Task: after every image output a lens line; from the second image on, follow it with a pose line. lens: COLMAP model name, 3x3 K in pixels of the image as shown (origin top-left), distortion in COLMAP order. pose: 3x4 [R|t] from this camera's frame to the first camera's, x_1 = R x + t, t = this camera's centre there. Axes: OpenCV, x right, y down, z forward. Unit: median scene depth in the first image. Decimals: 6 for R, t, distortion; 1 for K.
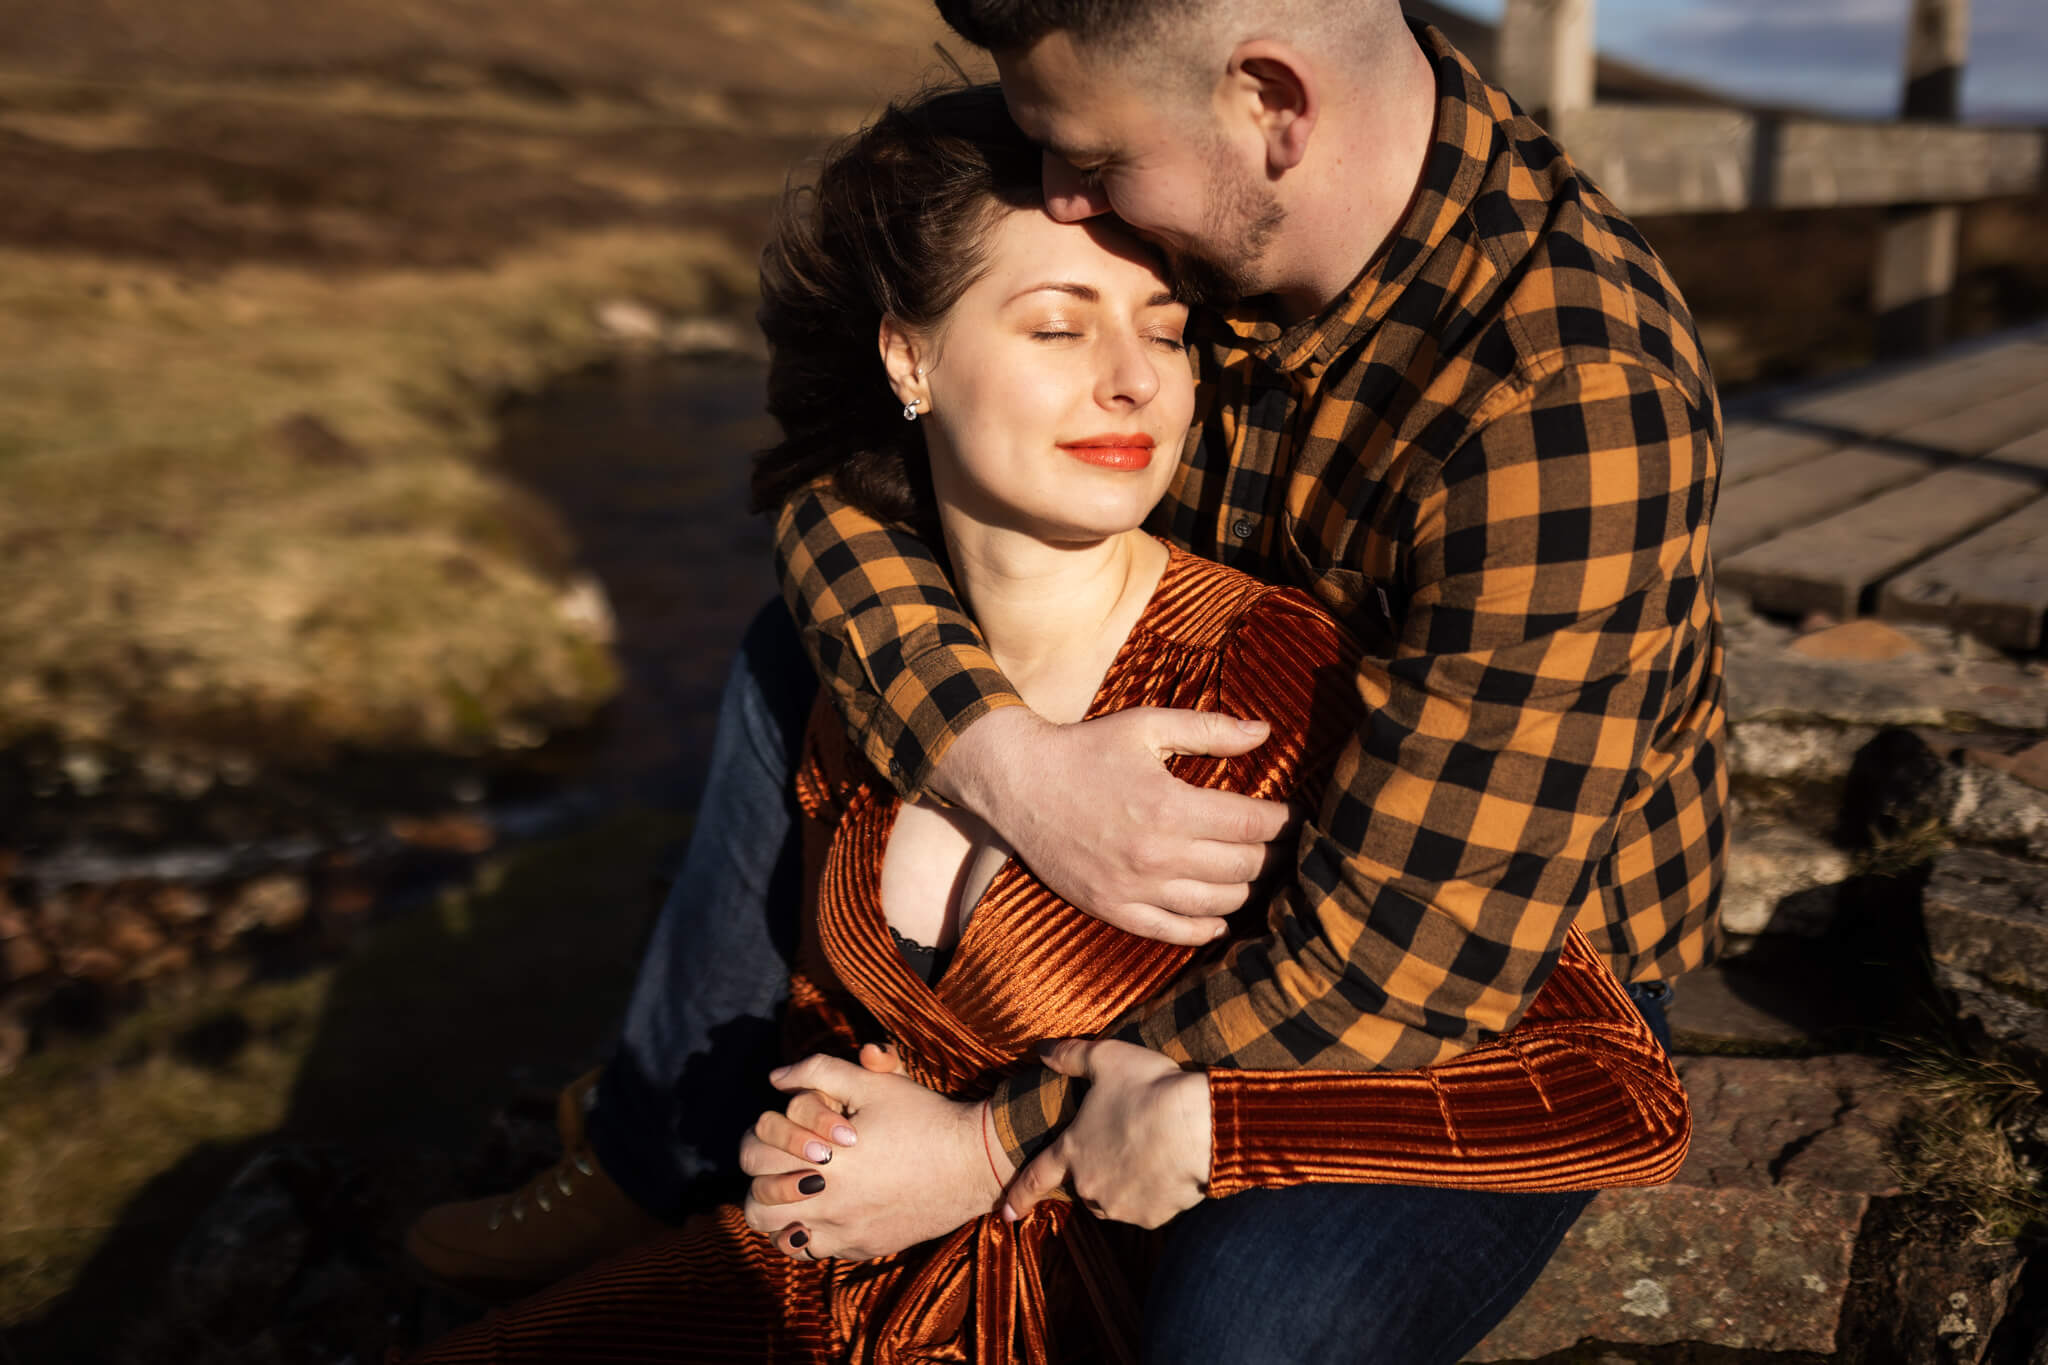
lens RADIAL K [[1950.4, 0, 991.7], [0, 1950.4, 661.4], [0, 0, 1]] dist [-0.002253, 0.010484]
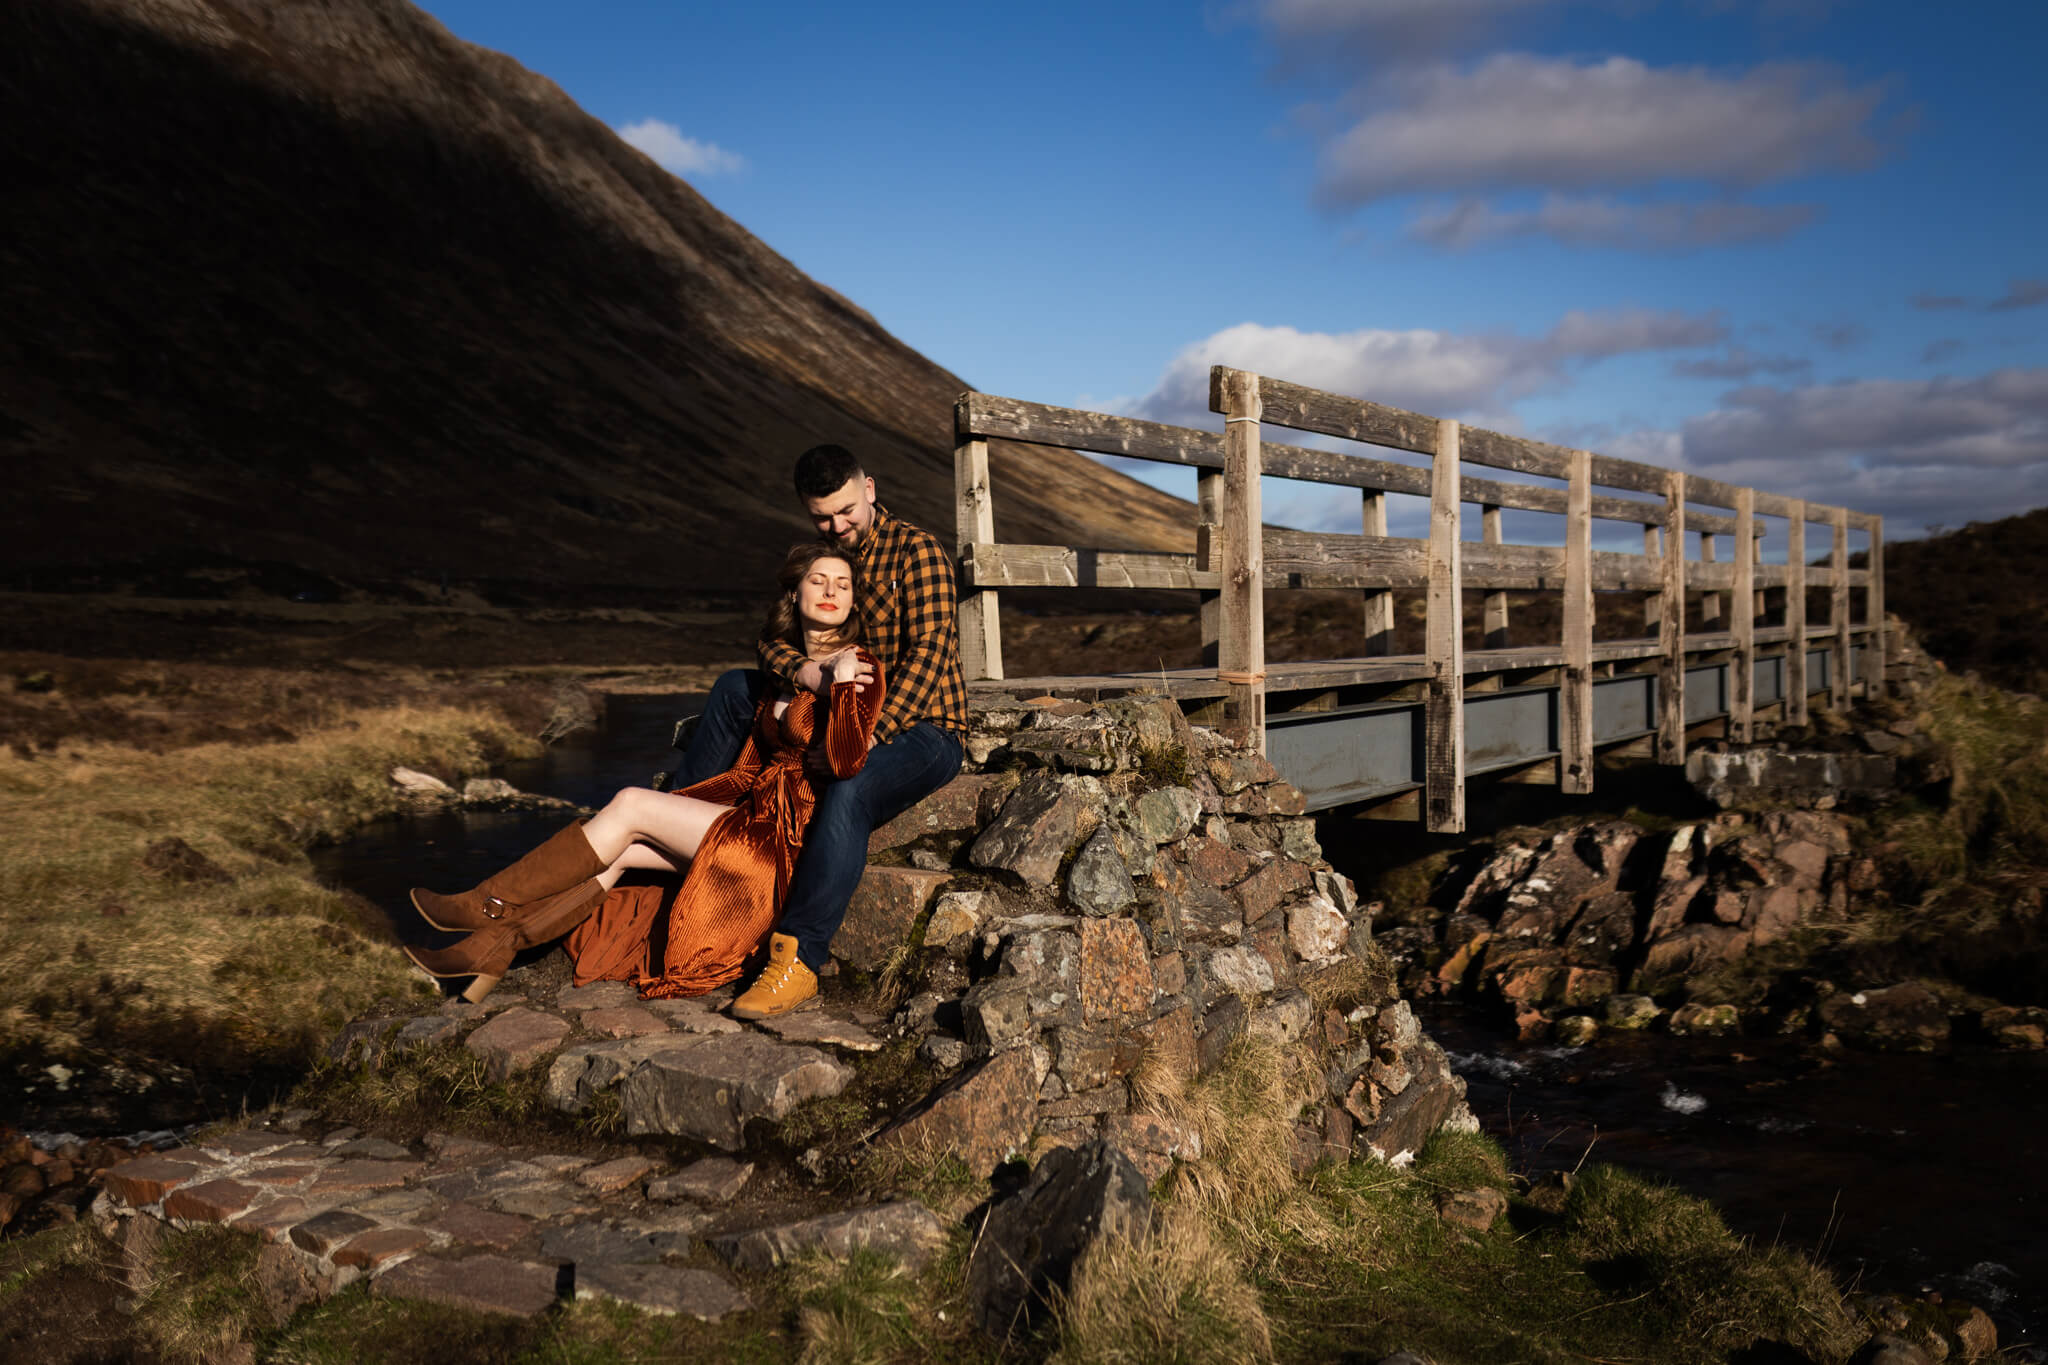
lens RADIAL K [[1950.4, 0, 991.7], [0, 1950.4, 661.4], [0, 0, 1]] dist [-0.002253, 0.010484]
pose [[0.990775, -0.030596, 0.132015, -0.052065], [0.061753, 0.969087, -0.238866, 0.942916], [-0.120626, 0.244814, 0.962037, -2.809127]]
